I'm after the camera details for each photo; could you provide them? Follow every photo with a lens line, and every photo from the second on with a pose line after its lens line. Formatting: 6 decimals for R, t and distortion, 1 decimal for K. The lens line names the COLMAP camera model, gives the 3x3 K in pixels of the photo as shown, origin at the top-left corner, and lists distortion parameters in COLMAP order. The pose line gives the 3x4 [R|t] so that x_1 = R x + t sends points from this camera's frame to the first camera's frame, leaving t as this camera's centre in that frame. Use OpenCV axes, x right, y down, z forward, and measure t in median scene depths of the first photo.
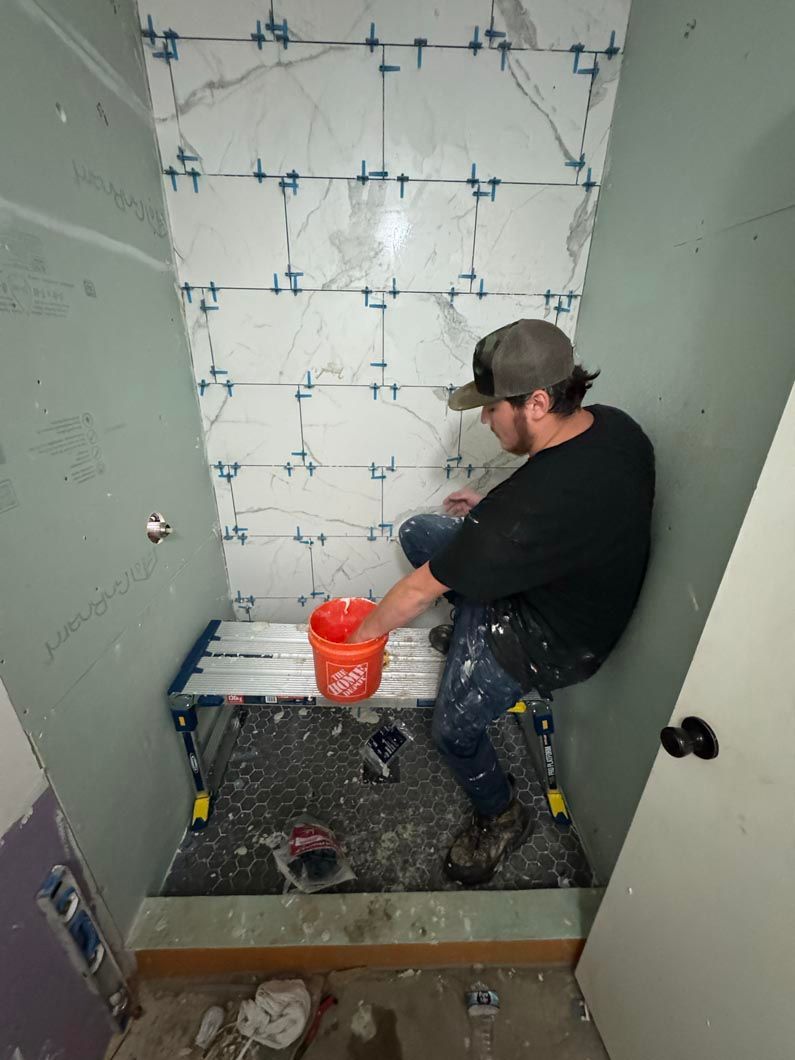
lens RADIAL K [[424.9, 0, 397.5], [0, 424.9, 530.0], [0, 0, 1]] dist [0.000801, 0.000008]
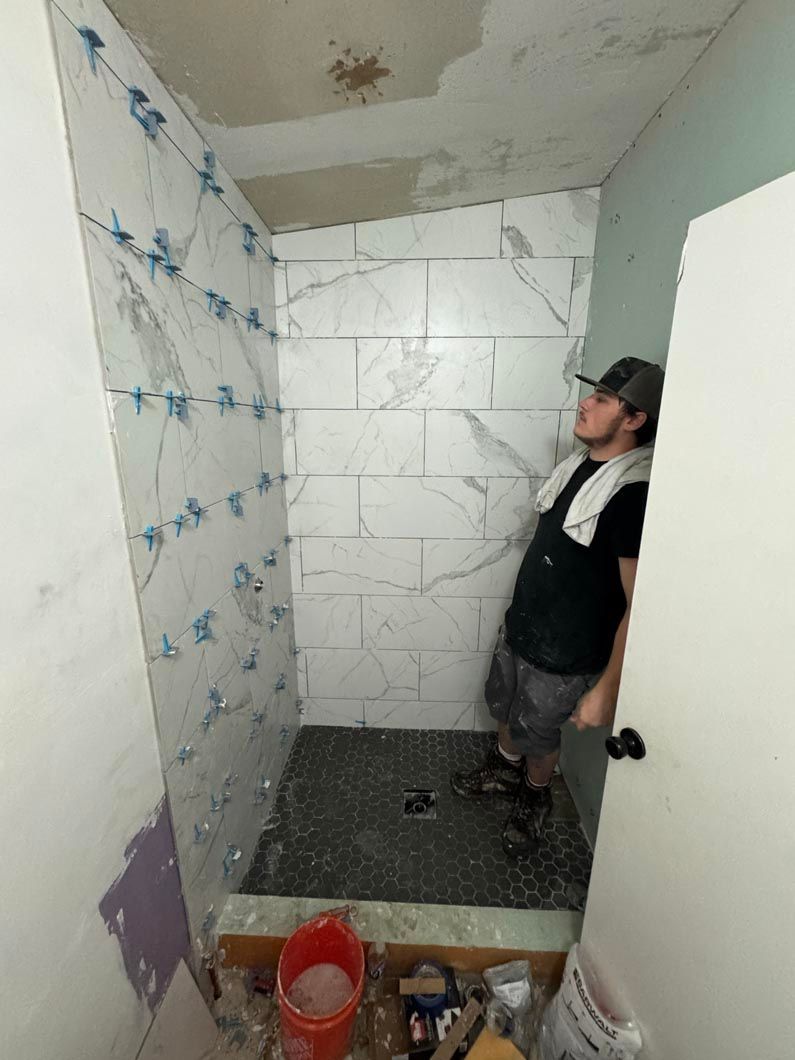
lens RADIAL K [[424.9, 0, 397.5], [0, 424.9, 530.0], [0, 0, 1]] dist [0.000801, 0.000008]
pose [[0.997661, 0.005242, -0.068156, -0.025780], [-0.016351, 0.986411, -0.163482, 0.033610], [0.066372, 0.164214, 0.984189, -0.250010]]
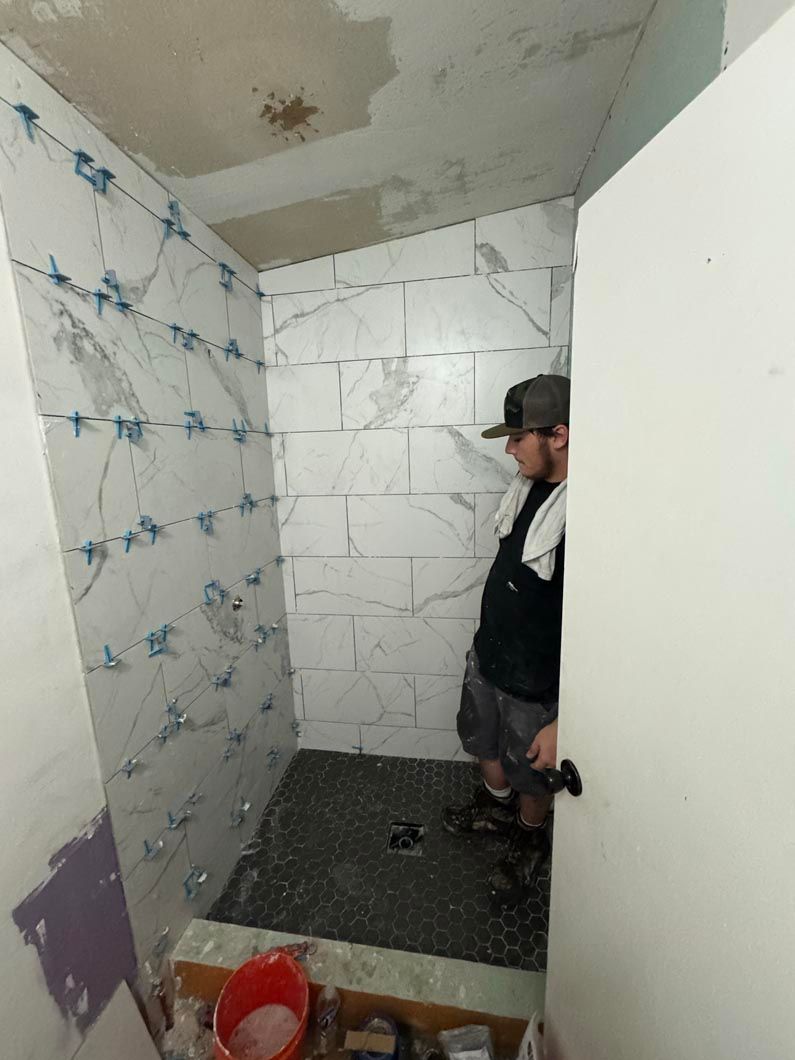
lens RADIAL K [[424.9, 0, 397.5], [0, 424.9, 530.0], [0, 0, 1]] dist [0.000801, 0.000008]
pose [[0.982393, -0.015164, -0.186212, 0.168274], [-0.026745, 0.975021, -0.220495, 0.048391], [0.184904, 0.221593, 0.957448, -0.207155]]
